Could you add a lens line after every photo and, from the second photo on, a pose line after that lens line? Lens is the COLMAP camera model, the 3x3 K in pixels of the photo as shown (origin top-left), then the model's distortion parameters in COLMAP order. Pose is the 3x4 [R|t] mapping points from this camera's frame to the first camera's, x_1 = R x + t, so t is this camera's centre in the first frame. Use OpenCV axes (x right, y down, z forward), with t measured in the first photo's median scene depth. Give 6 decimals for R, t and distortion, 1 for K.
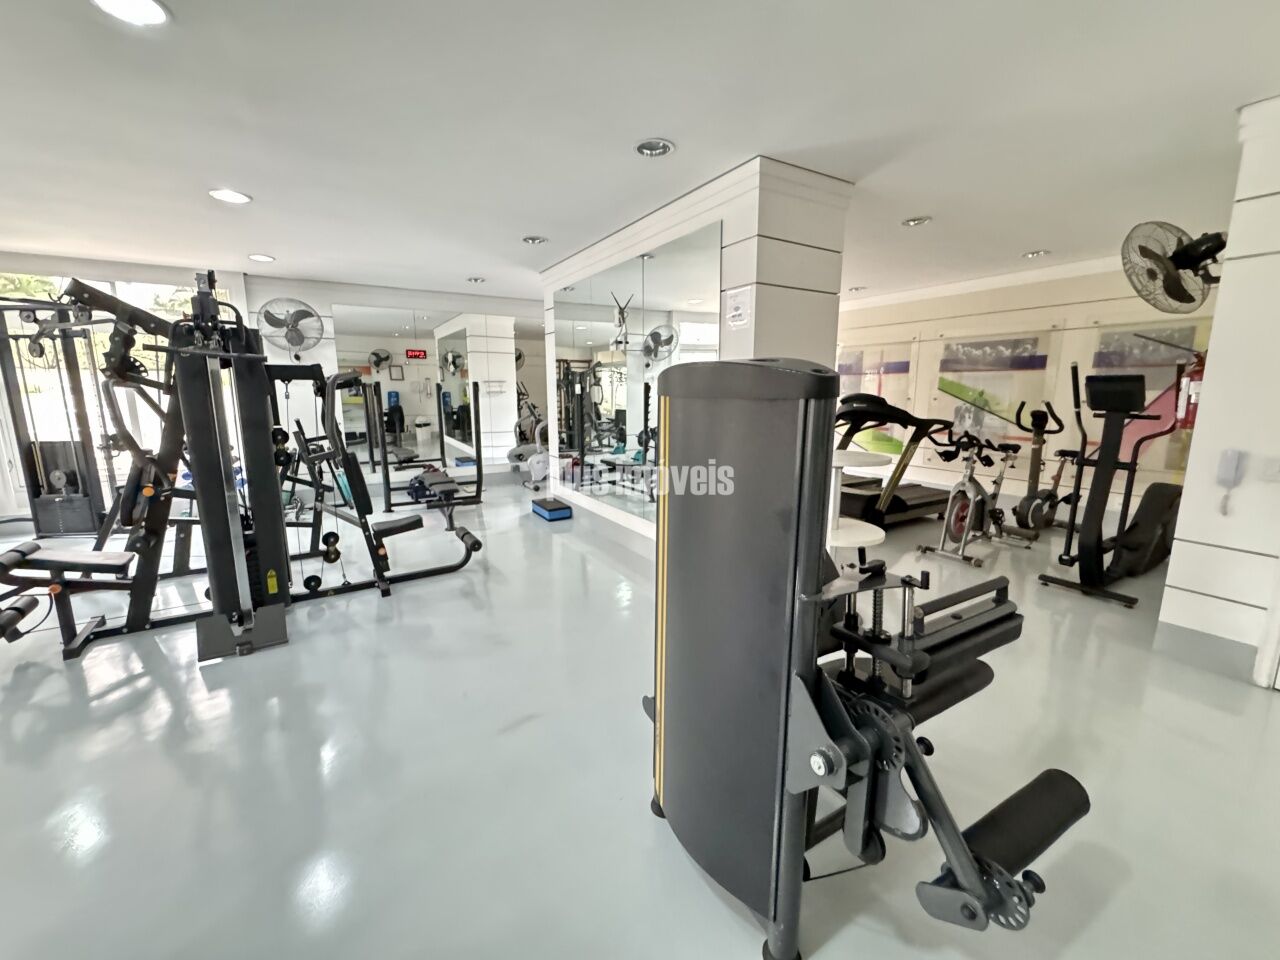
lens RADIAL K [[515.0, 0, 635.2], [0, 515.0, 477.8], [0, 0, 1]] dist [-0.001325, -0.000627]
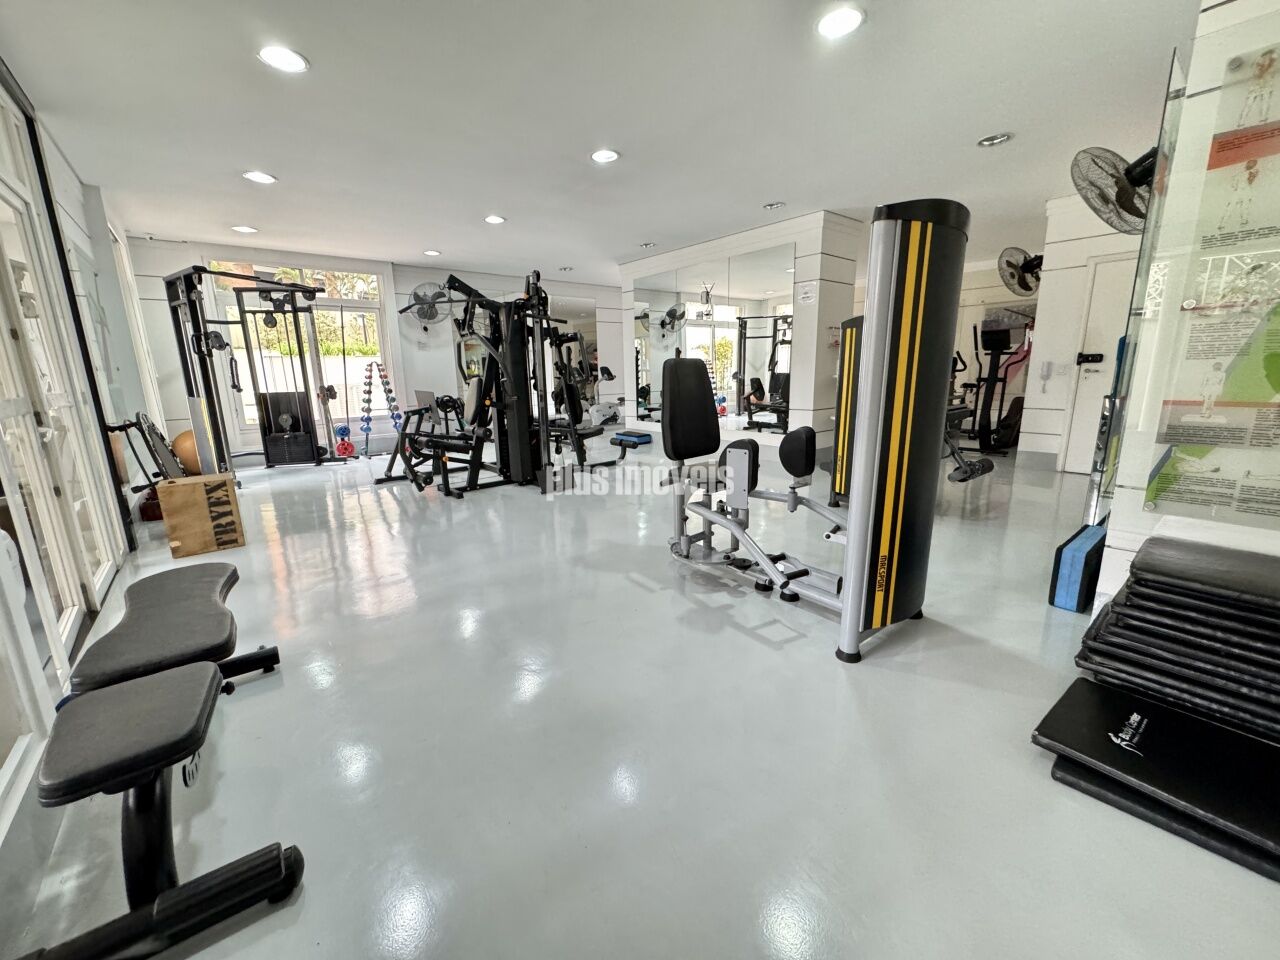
lens RADIAL K [[515.0, 0, 635.9], [0, 515.0, 479.7], [0, 0, 1]] dist [-0.001325, -0.000627]
pose [[0.988174, -0.049949, 0.144972, -0.554090], [0.044234, 0.998122, 0.042383, 0.174595], [-0.146817, -0.035469, 0.988528, -0.569971]]
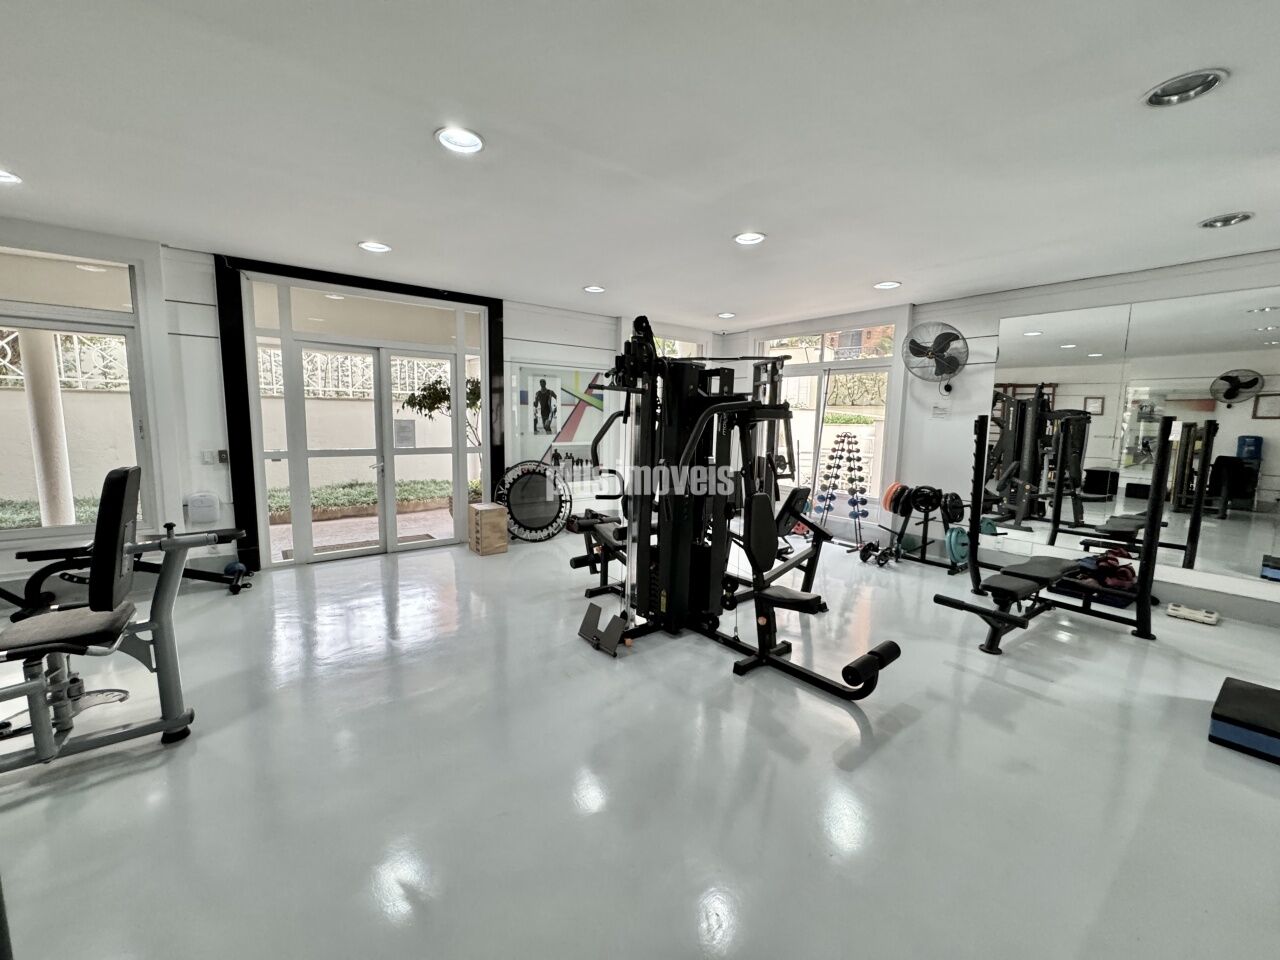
lens RADIAL K [[515.0, 0, 634.5], [0, 515.0, 484.4], [0, 0, 1]] dist [-0.001325, -0.000627]
pose [[0.104812, 0.122315, -0.986941, 0.253992], [-0.185454, 0.977403, 0.101438, -0.109728], [0.977047, 0.172400, 0.125128, 0.645400]]
